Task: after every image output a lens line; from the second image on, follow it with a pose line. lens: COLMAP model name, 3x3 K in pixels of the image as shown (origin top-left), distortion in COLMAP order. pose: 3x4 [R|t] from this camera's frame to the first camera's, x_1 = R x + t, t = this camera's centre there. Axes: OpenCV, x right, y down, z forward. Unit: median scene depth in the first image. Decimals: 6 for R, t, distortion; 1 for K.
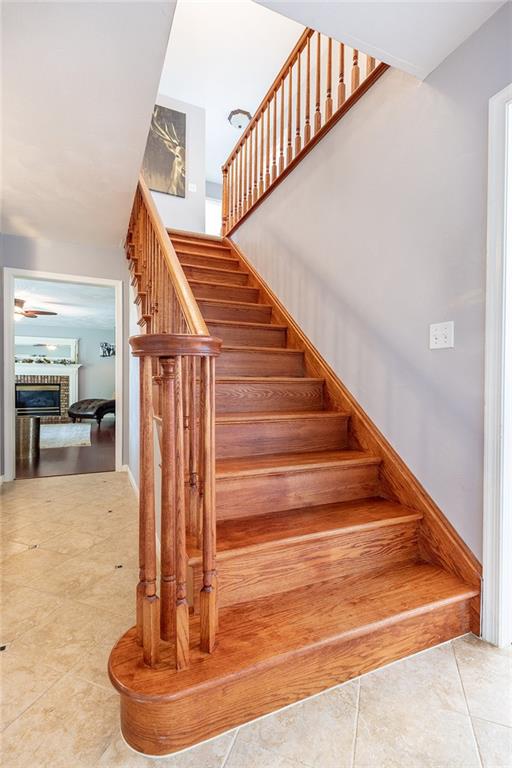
lens RADIAL K [[351.3, 0, 256.3], [0, 351.3, 383.8], [0, 0, 1]] dist [0.000291, -0.000090]
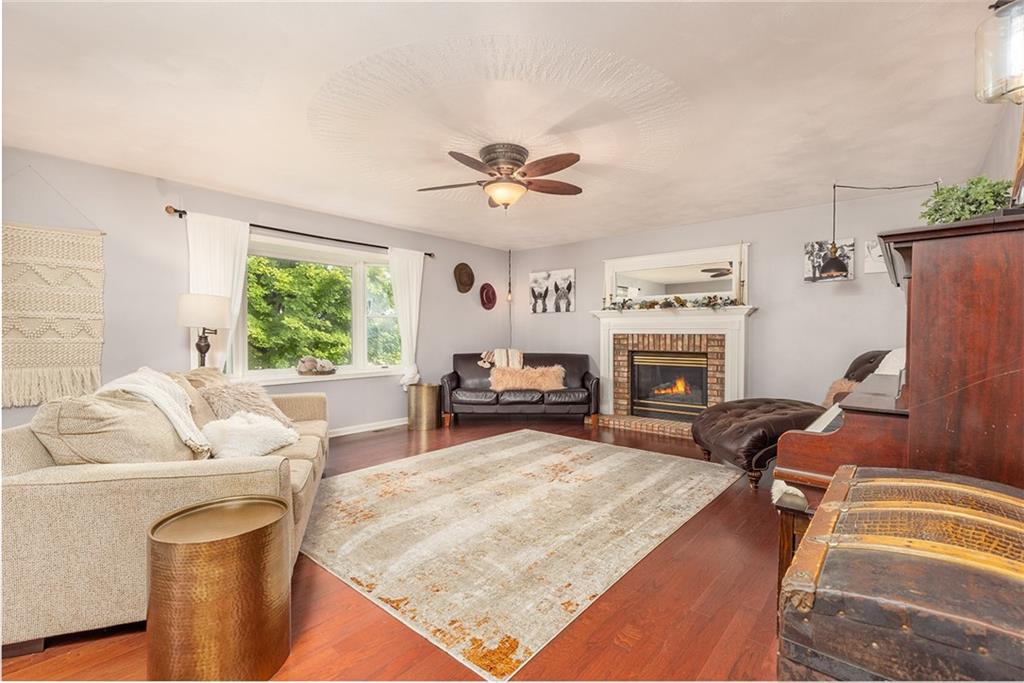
lens RADIAL K [[468.3, 0, 514.3], [0, 468.3, 342.5], [0, 0, 1]] dist [0.000291, -0.000090]
pose [[0.446338, 0.009206, -0.894817, -0.147400], [-0.004126, 0.999958, 0.008230, -0.016879], [0.894855, 0.000018, 0.446357, 0.532500]]
